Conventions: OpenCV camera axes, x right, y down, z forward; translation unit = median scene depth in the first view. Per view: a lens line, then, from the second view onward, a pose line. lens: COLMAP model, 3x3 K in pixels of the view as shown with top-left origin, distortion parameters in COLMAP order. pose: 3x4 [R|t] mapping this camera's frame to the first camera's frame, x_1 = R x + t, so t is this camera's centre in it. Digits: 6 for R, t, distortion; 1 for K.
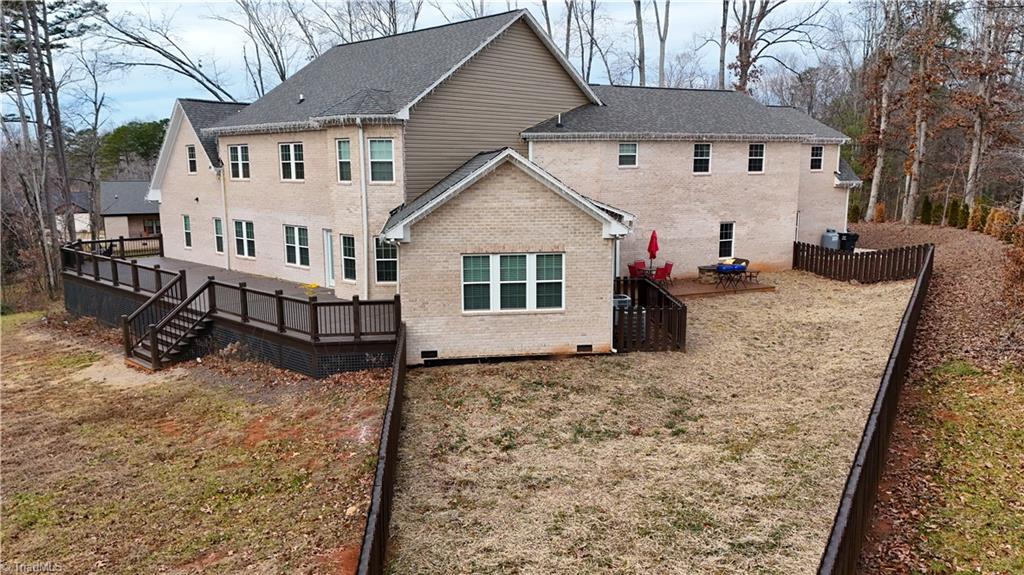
lens RADIAL K [[743.9, 0, 512.0], [0, 743.9, 287.5], [0, 0, 1]] dist [0.121720, -0.188319]
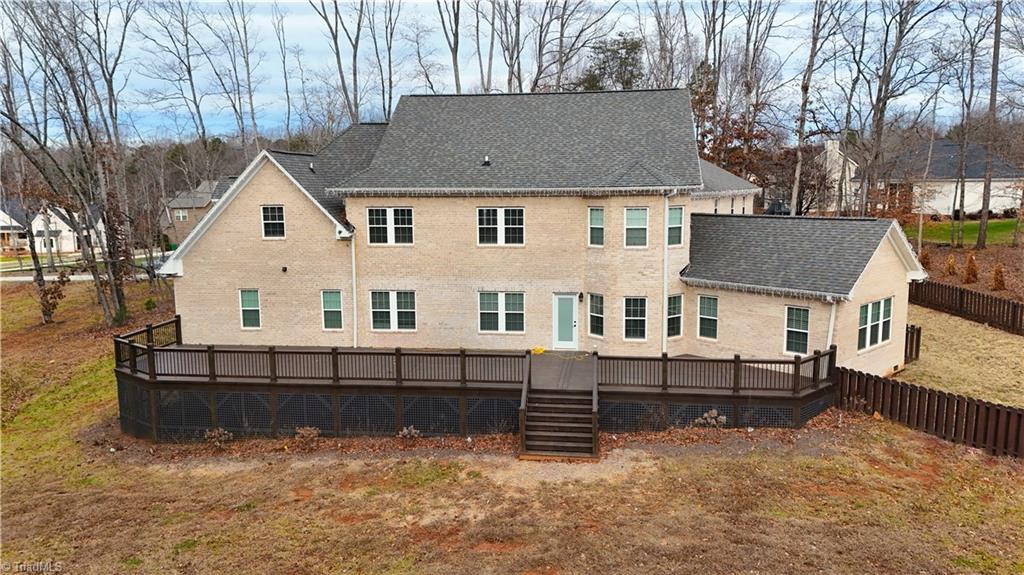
lens RADIAL K [[743.9, 0, 512.0], [0, 743.9, 287.5], [0, 0, 1]] dist [0.121720, -0.188319]
pose [[0.806165, -0.083004, 0.585840, -0.849769], [0.096911, 0.995264, 0.007656, -0.094337], [-0.583701, 0.050602, 0.810390, 0.215555]]
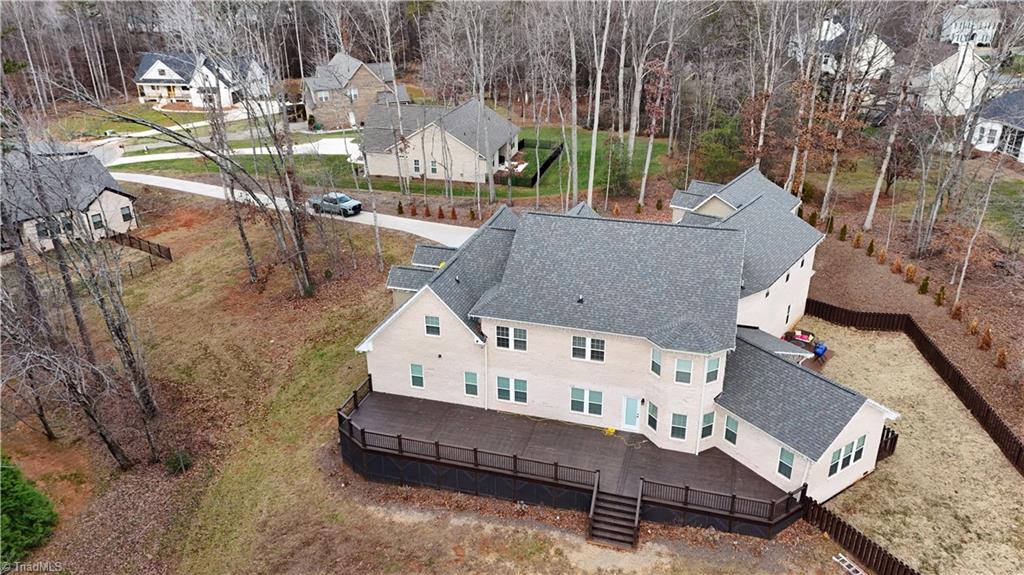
lens RADIAL K [[743.9, 0, 512.0], [0, 743.9, 287.5], [0, 0, 1]] dist [0.121720, -0.188319]
pose [[0.887972, -0.190648, 0.418519, -0.961873], [0.076524, 0.958593, 0.274306, -0.657072], [-0.453486, -0.211550, 0.865793, -0.089436]]
